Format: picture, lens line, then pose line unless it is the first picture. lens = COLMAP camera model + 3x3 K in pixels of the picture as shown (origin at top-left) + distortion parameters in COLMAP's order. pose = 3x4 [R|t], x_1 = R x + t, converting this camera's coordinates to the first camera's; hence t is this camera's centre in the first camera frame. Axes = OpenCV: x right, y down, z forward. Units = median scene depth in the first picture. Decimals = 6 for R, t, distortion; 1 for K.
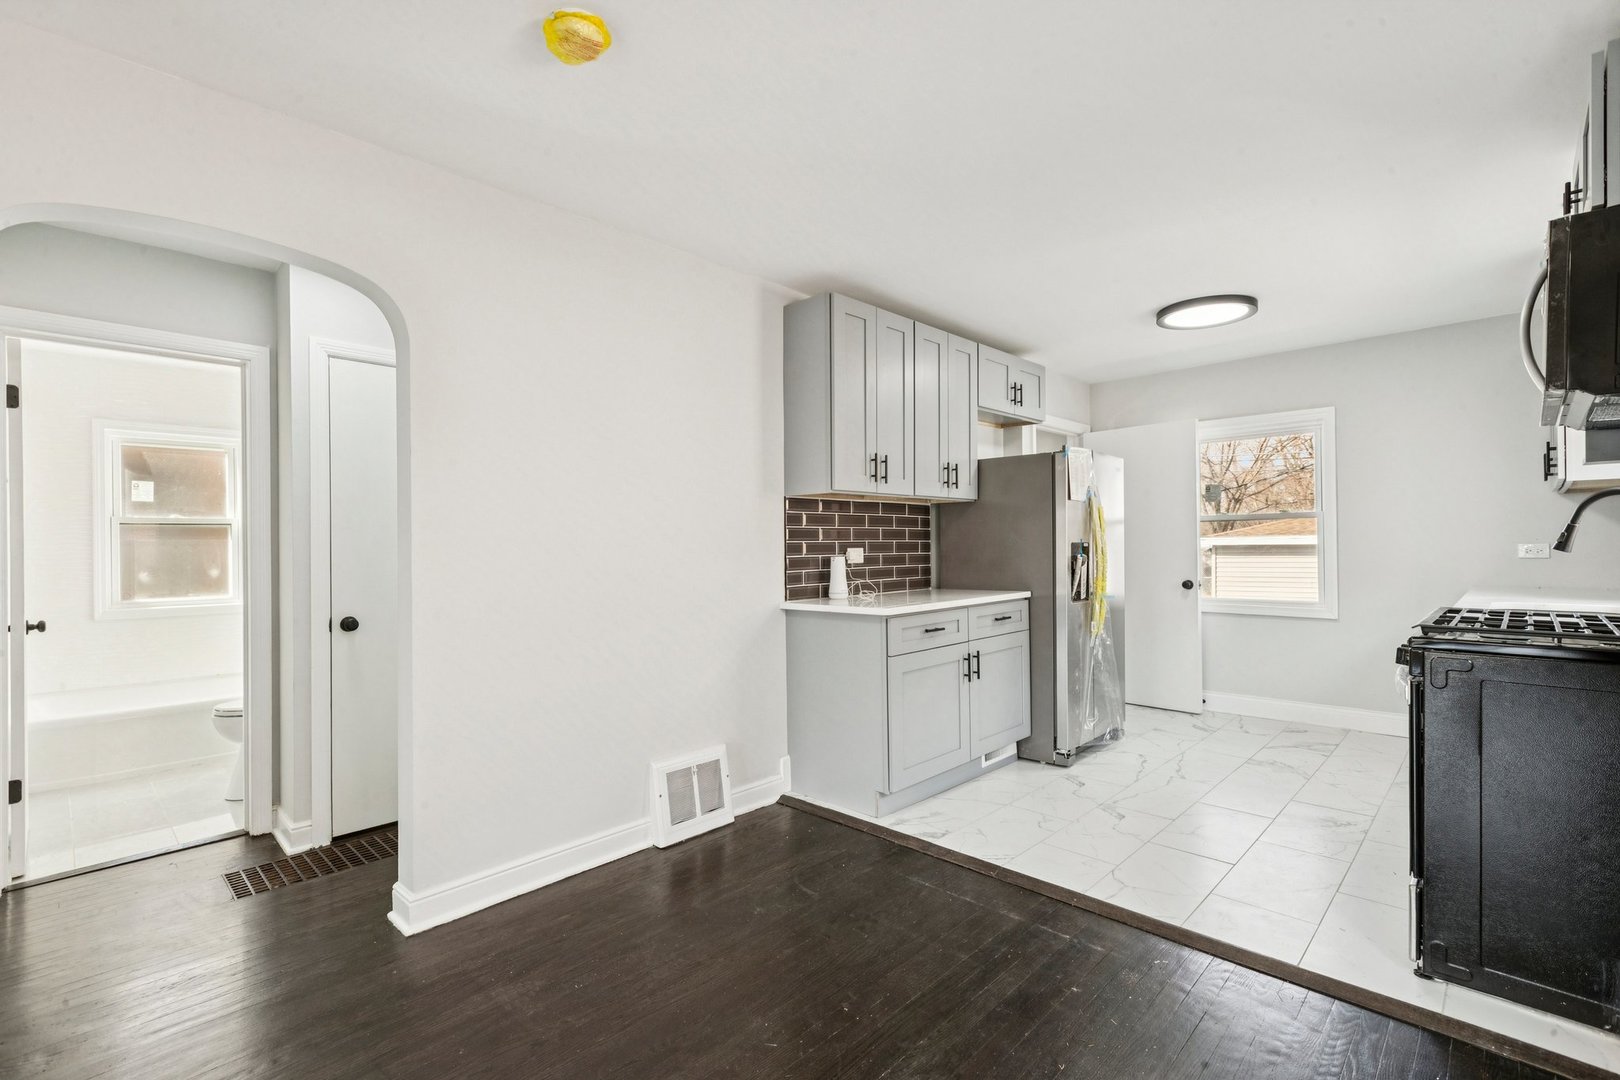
lens RADIAL K [[726.9, 0, 810.9], [0, 726.9, 545.8], [0, 0, 1]] dist [0.004365, -0.000319]
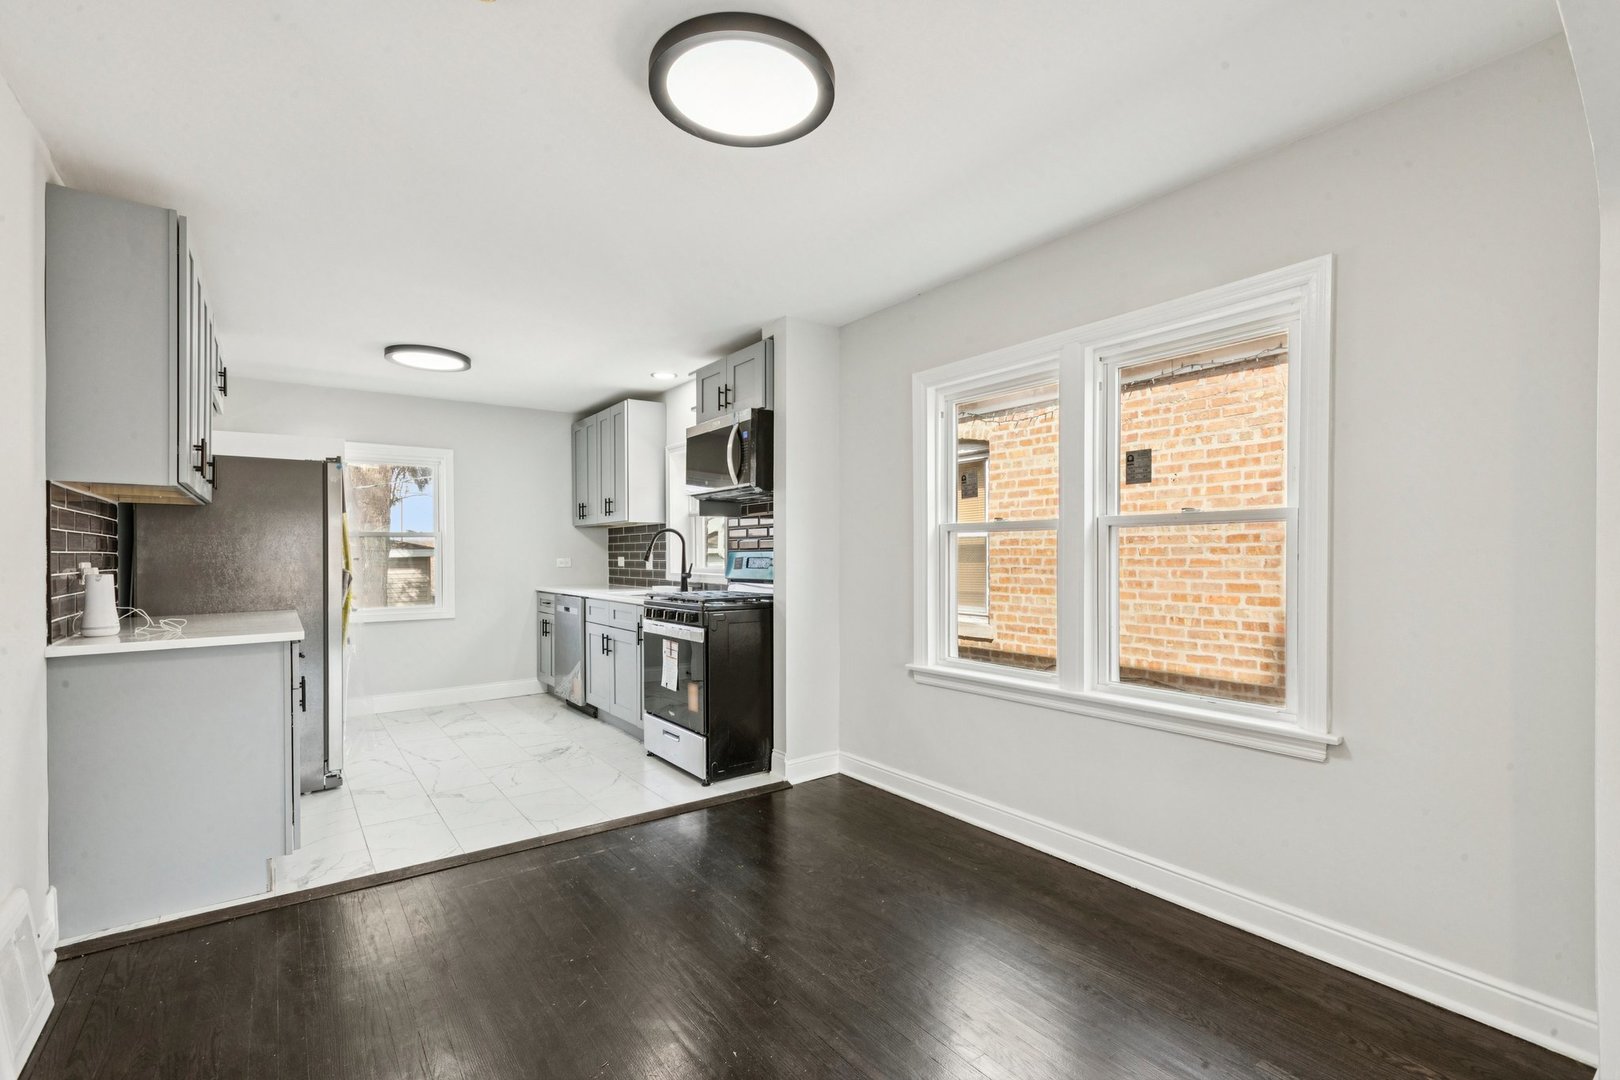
lens RADIAL K [[726.9, 0, 810.1], [0, 726.9, 556.8], [0, 0, 1]] dist [0.004365, -0.000319]
pose [[0.170649, 0.005052, 0.985319, -0.523826], [0.007011, 0.999955, -0.006341, 0.008096], [-0.985307, 0.007990, 0.170606, 0.225159]]
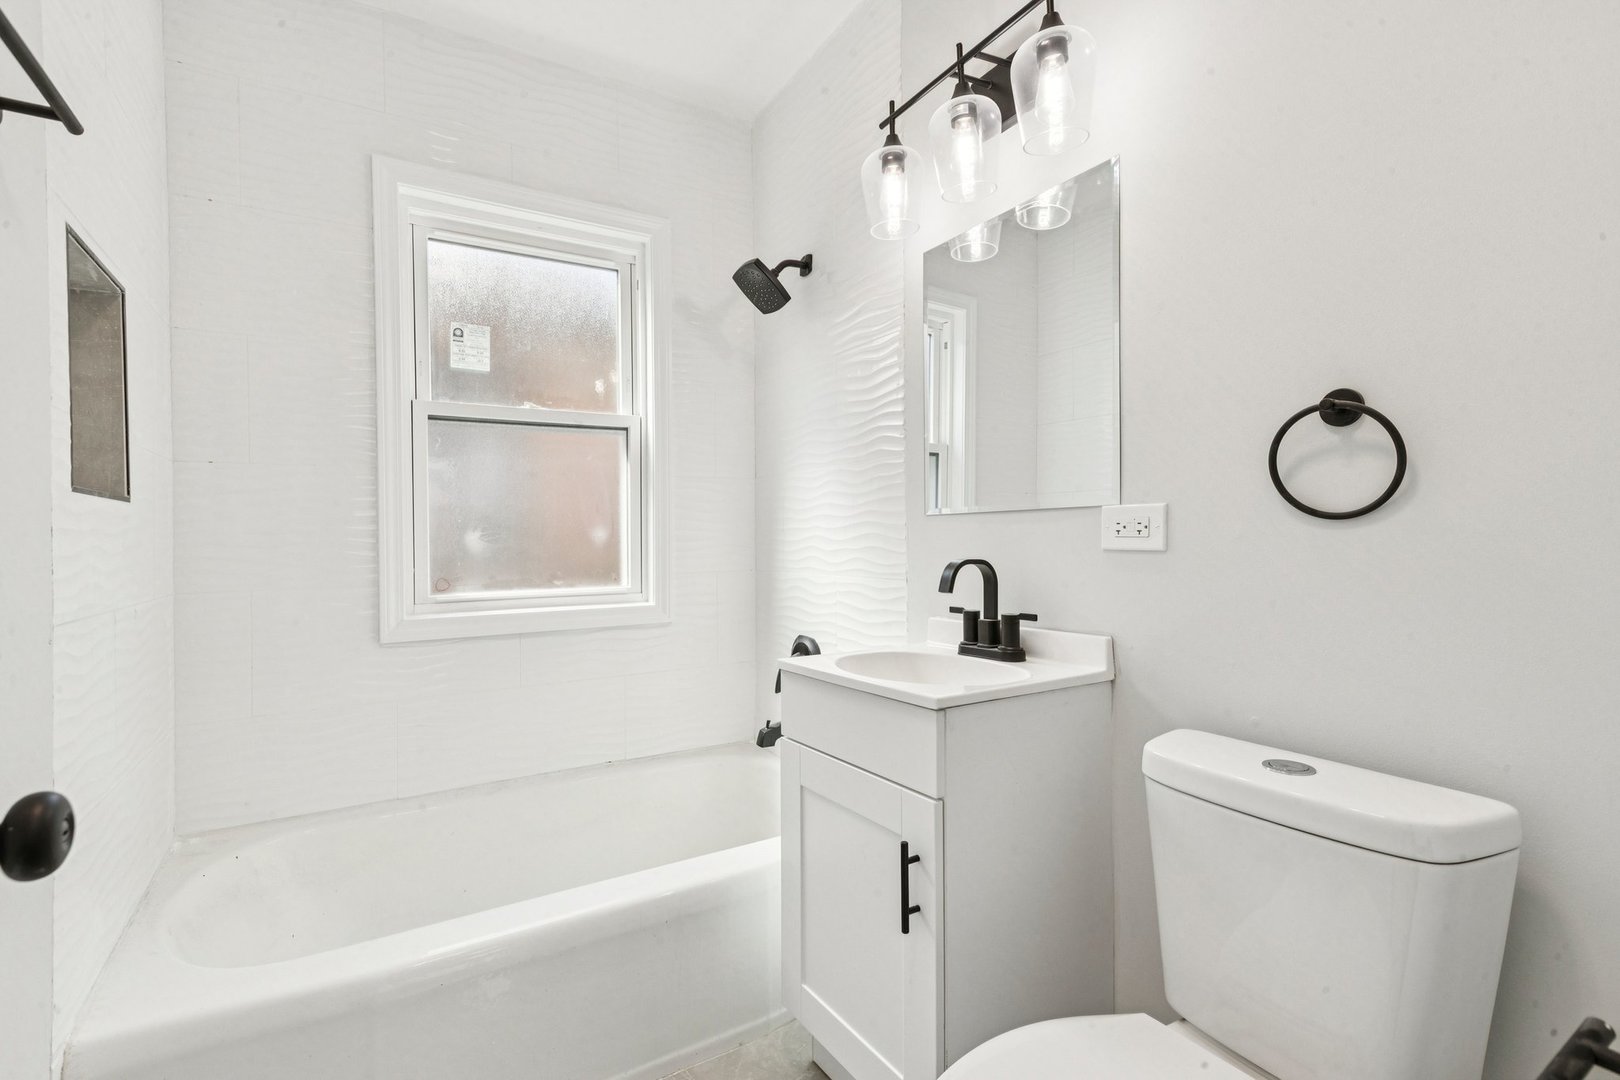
lens RADIAL K [[733.1, 0, 810.8], [0, 733.1, 538.4], [0, 0, 1]] dist [-0.001880, -0.000123]
pose [[0.966304, 0.004331, -0.257367, -0.818411], [-0.000859, 0.999907, 0.013602, 0.046600], [0.257402, -0.012923, 0.966218, 0.847280]]
